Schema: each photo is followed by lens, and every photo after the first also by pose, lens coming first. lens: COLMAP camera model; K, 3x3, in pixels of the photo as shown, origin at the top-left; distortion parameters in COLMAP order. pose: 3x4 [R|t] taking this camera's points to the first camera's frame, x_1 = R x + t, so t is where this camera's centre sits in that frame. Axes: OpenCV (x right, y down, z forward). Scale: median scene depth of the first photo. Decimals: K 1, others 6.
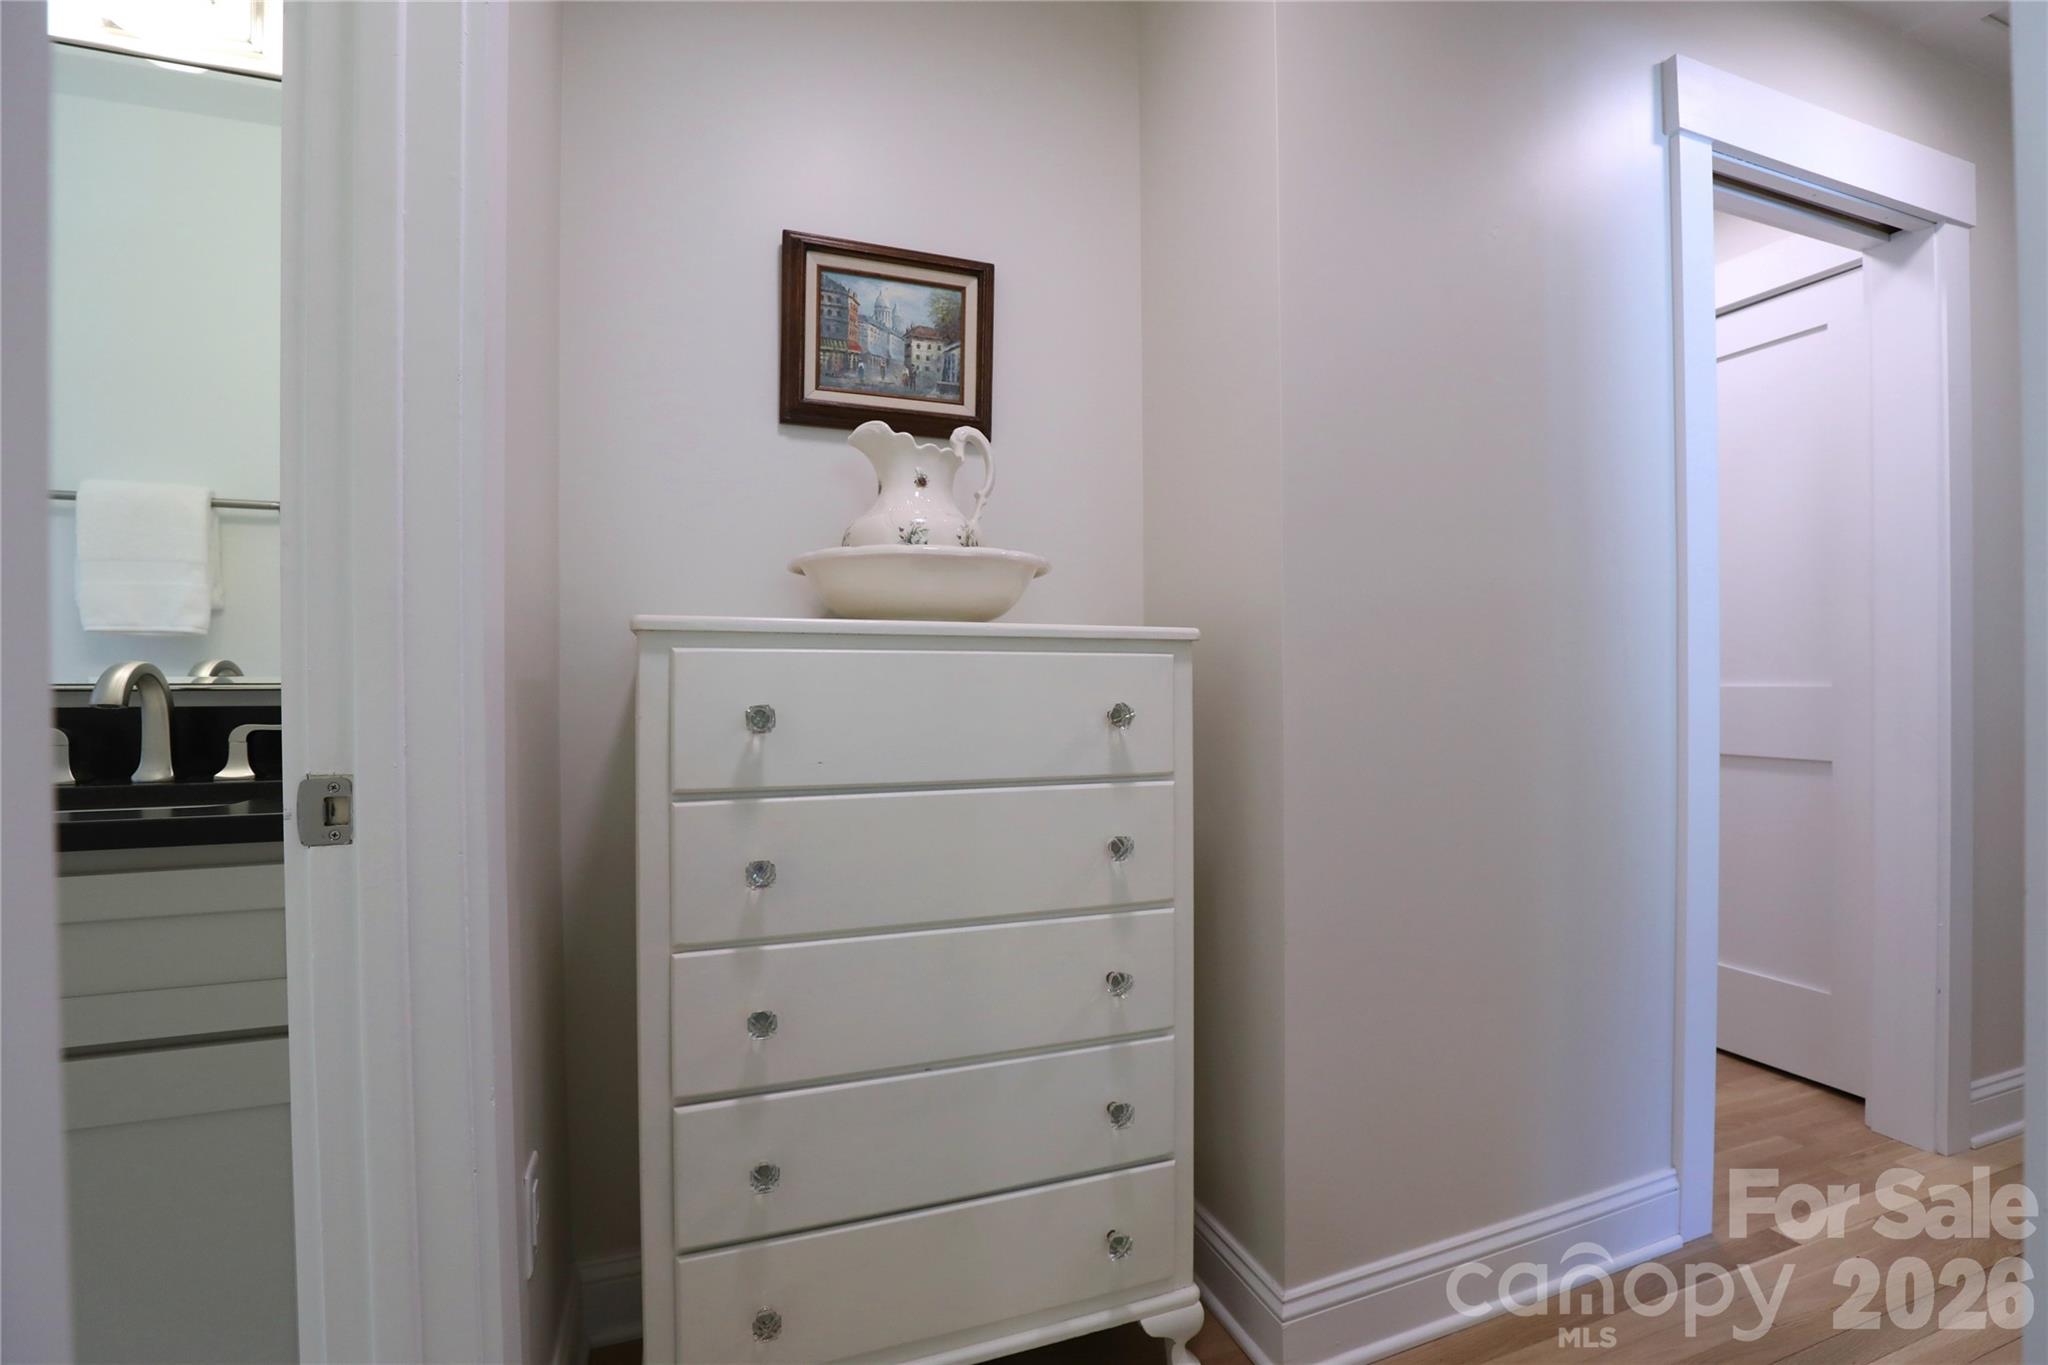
lens RADIAL K [[936.5, 0, 1034.5], [0, 936.5, 683.3], [0, 0, 1]] dist [-0.036458, 0.005495]
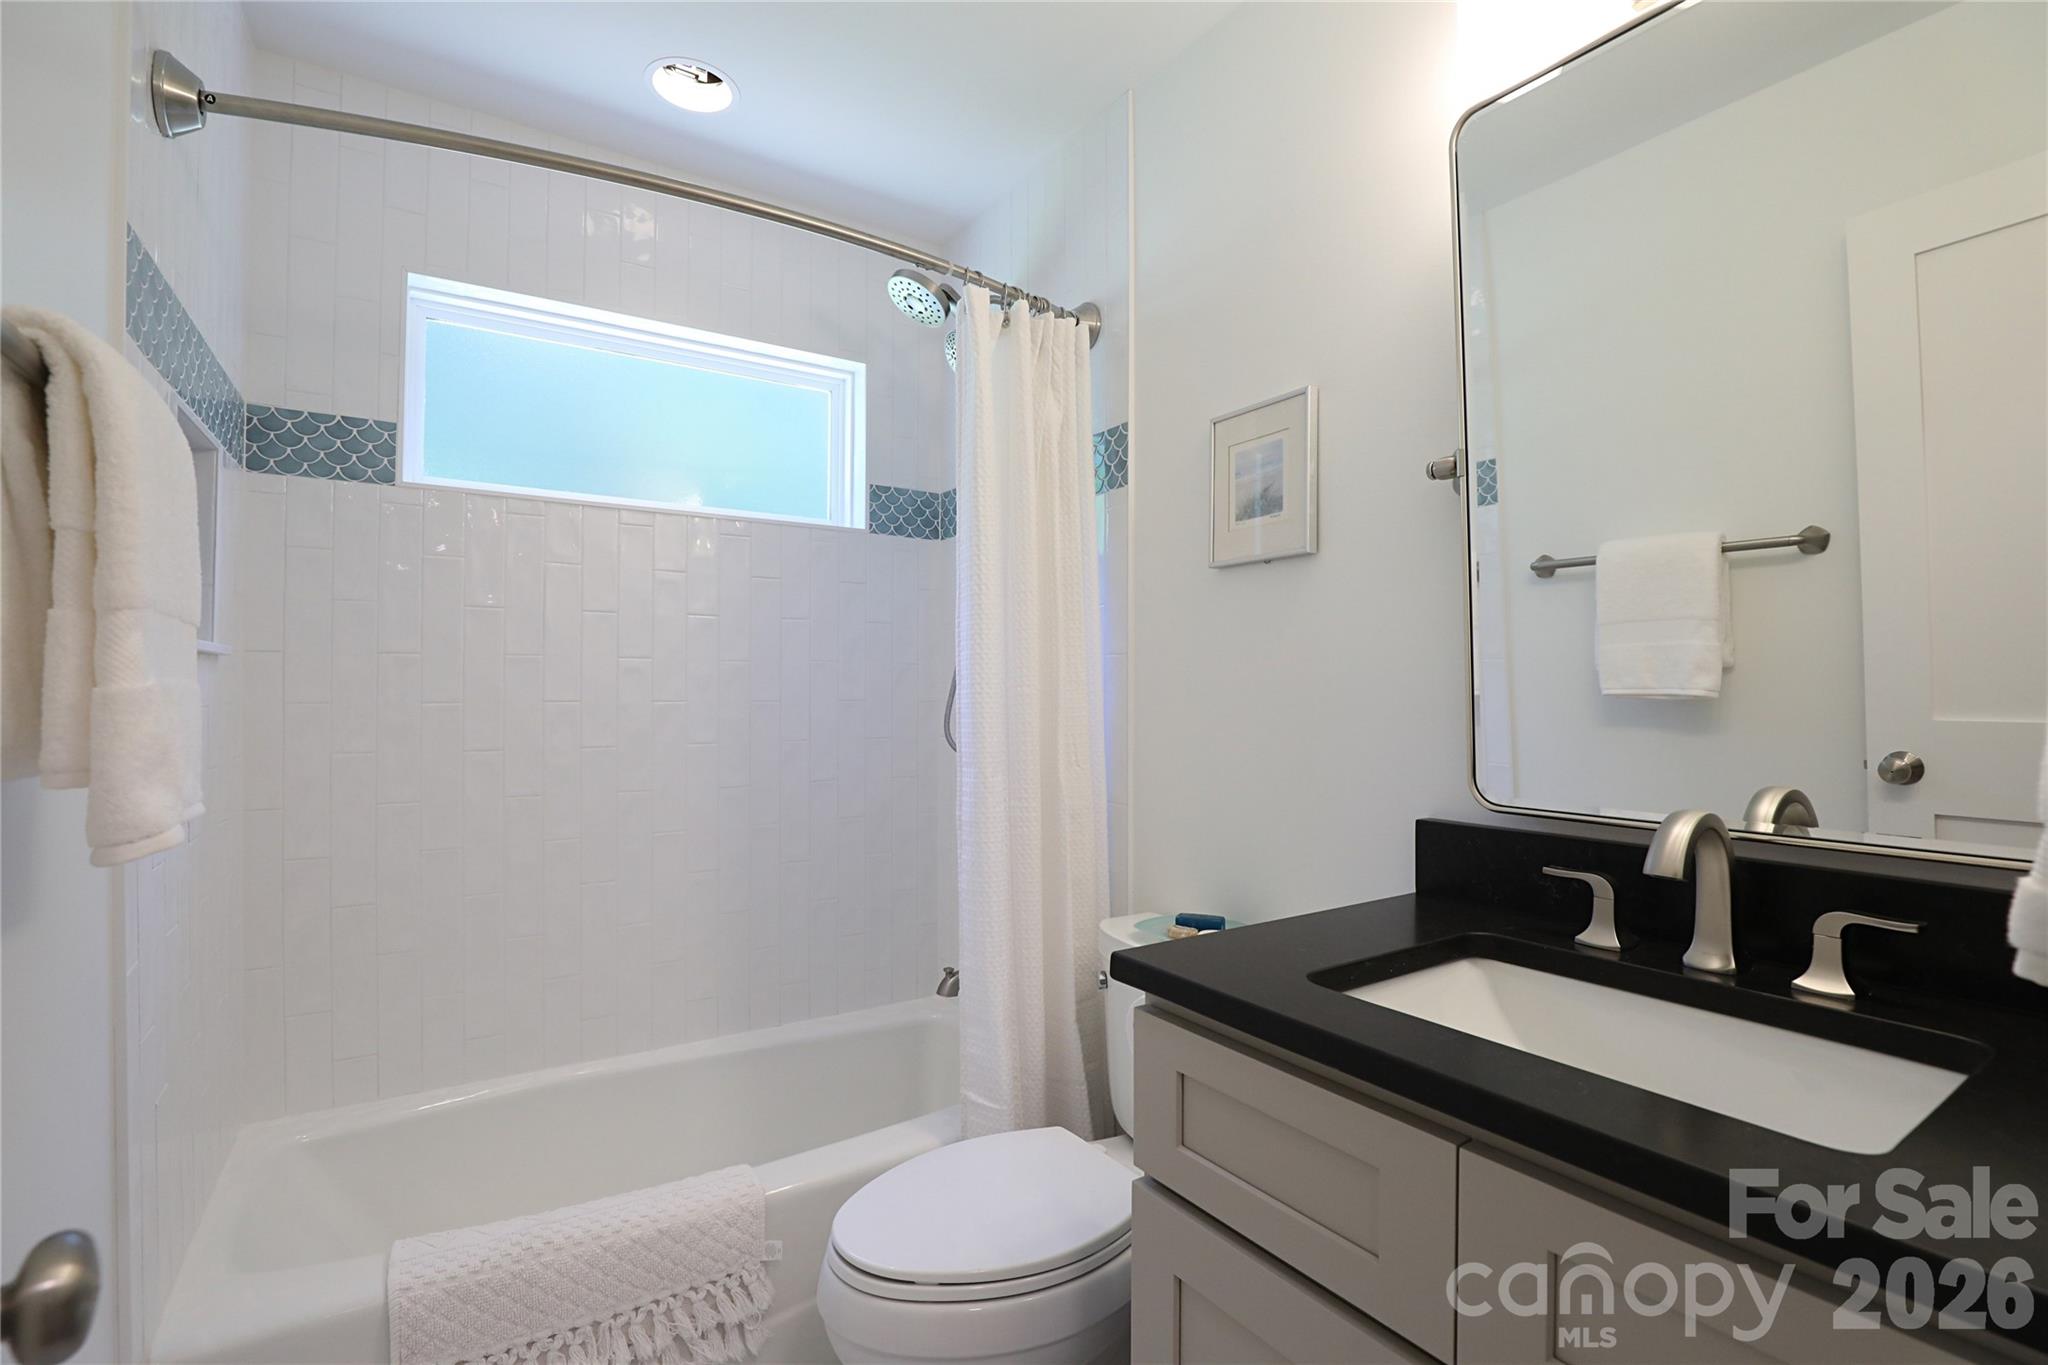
lens RADIAL K [[936.5, 0, 1034.5], [0, 936.5, 683.3], [0, 0, 1]] dist [-0.036458, 0.005495]
pose [[0.225635, 0.002968, -0.974207, -0.349251], [-0.015209, 0.999884, -0.000476, -0.106529], [0.974093, 0.014925, 0.225654, 0.281661]]
